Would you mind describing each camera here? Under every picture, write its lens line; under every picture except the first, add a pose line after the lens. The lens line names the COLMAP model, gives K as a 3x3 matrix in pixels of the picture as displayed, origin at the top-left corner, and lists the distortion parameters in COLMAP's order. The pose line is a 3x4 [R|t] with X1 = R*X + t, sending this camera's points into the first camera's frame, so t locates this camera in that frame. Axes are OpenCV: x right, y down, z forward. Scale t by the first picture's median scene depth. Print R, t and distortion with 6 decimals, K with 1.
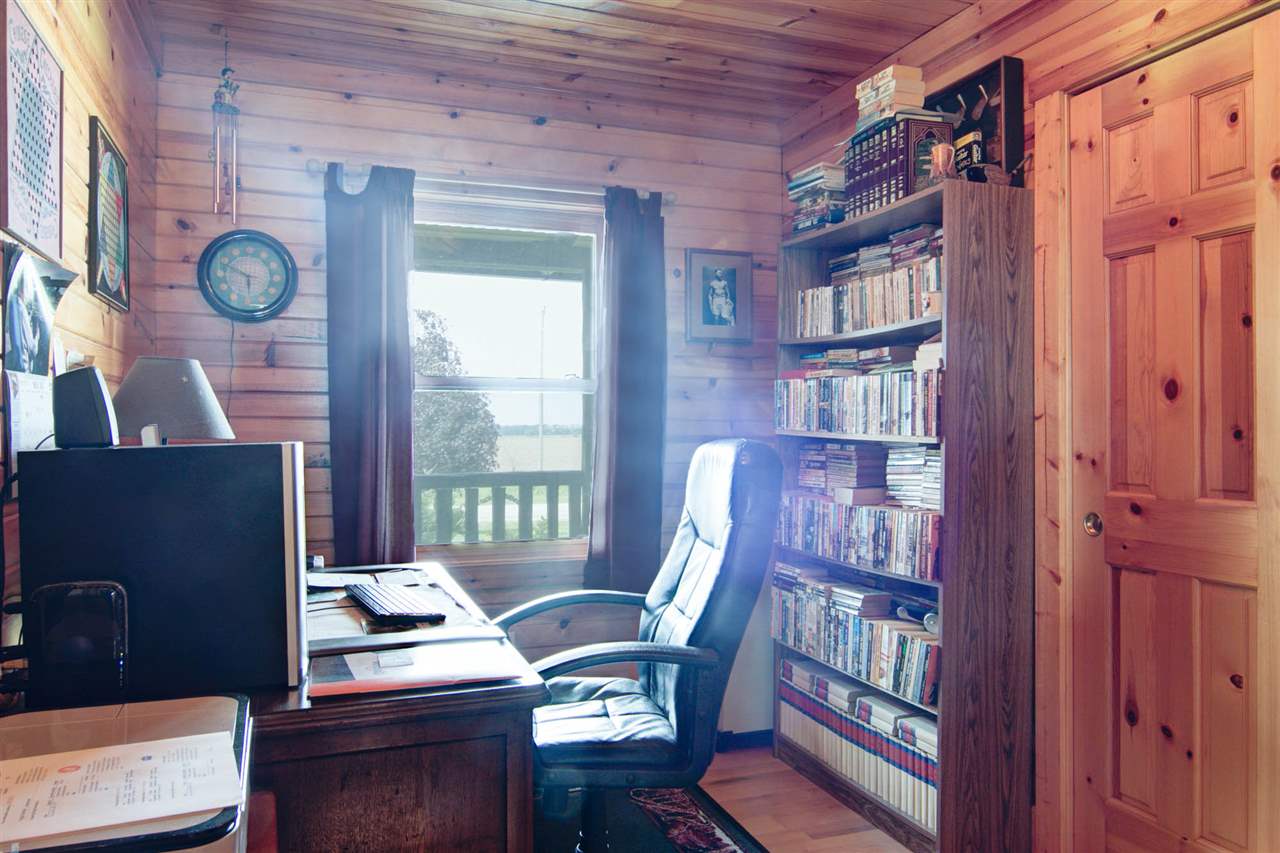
lens RADIAL K [[915.5, 0, 641.4], [0, 915.5, 426.6], [0, 0, 1]] dist [0.005210, -0.022914]
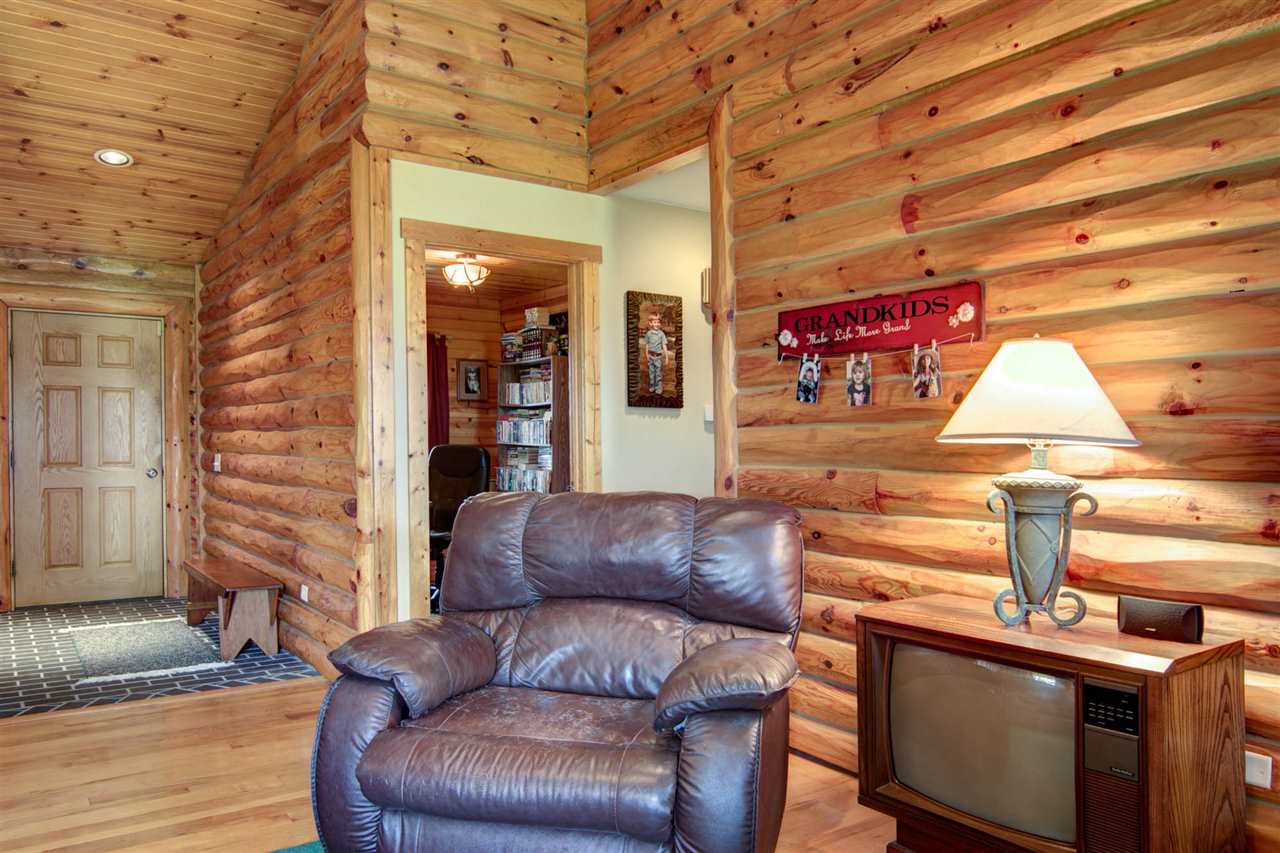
lens RADIAL K [[915.5, 0, 639.8], [0, 915.5, 430.0], [0, 0, 1]] dist [0.005210, -0.022914]
pose [[0.964218, -0.011819, 0.264846, -0.137350], [0.012352, 0.999924, -0.000348, -0.023136], [-0.264821, 0.003607, 0.964291, -1.506950]]
